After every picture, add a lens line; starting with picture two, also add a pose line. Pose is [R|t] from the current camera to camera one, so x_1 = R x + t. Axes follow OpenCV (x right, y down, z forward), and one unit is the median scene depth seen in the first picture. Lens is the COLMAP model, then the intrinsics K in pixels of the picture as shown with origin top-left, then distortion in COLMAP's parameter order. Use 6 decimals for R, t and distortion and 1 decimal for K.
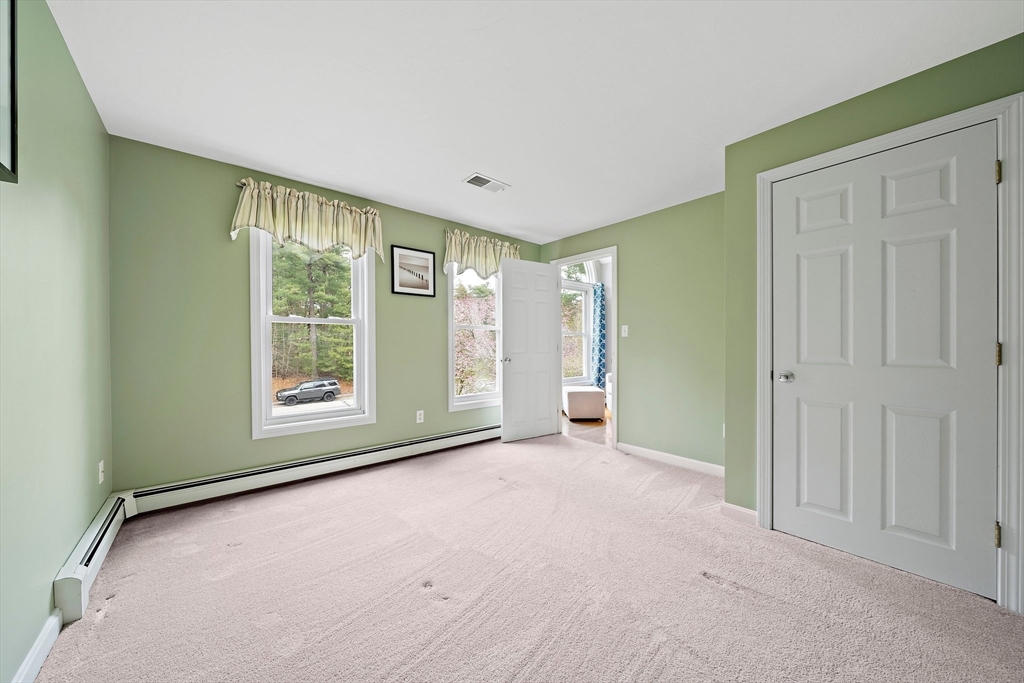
lens RADIAL K [[351.4, 0, 506.3], [0, 351.4, 345.2], [0, 0, 1]] dist [-0.006441, -0.000333]
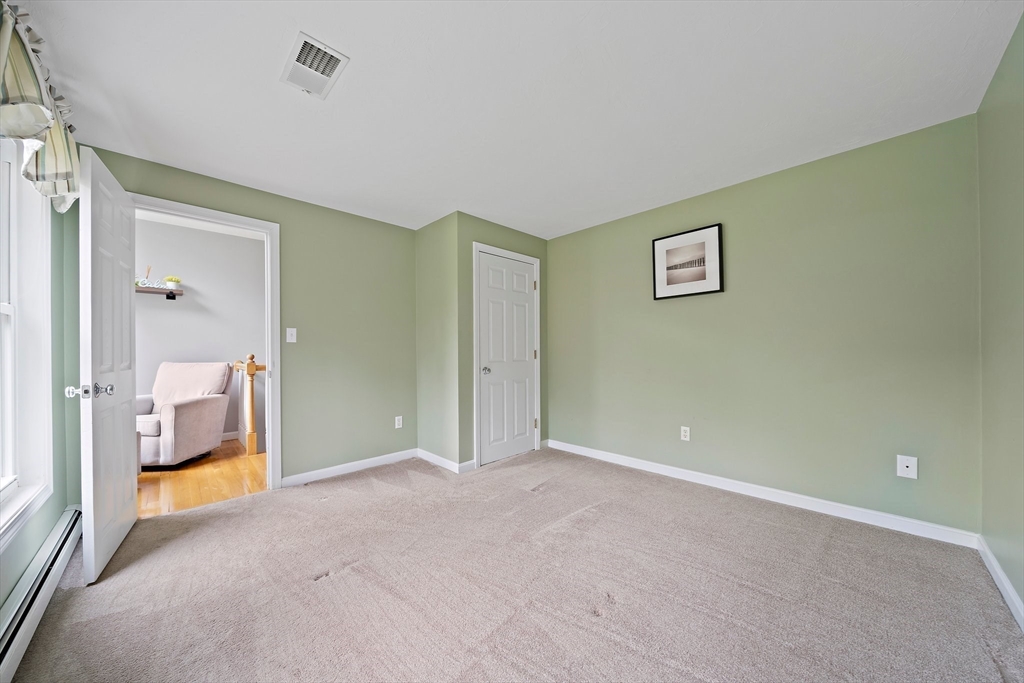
lens RADIAL K [[351.4, 0, 506.9], [0, 351.4, 348.8], [0, 0, 1]] dist [-0.006441, -0.000333]
pose [[-0.064891, 0.006067, 0.997874, -0.647942], [0.007101, 0.999959, -0.005618, -0.002137], [-0.997867, 0.006721, -0.064932, 0.739013]]
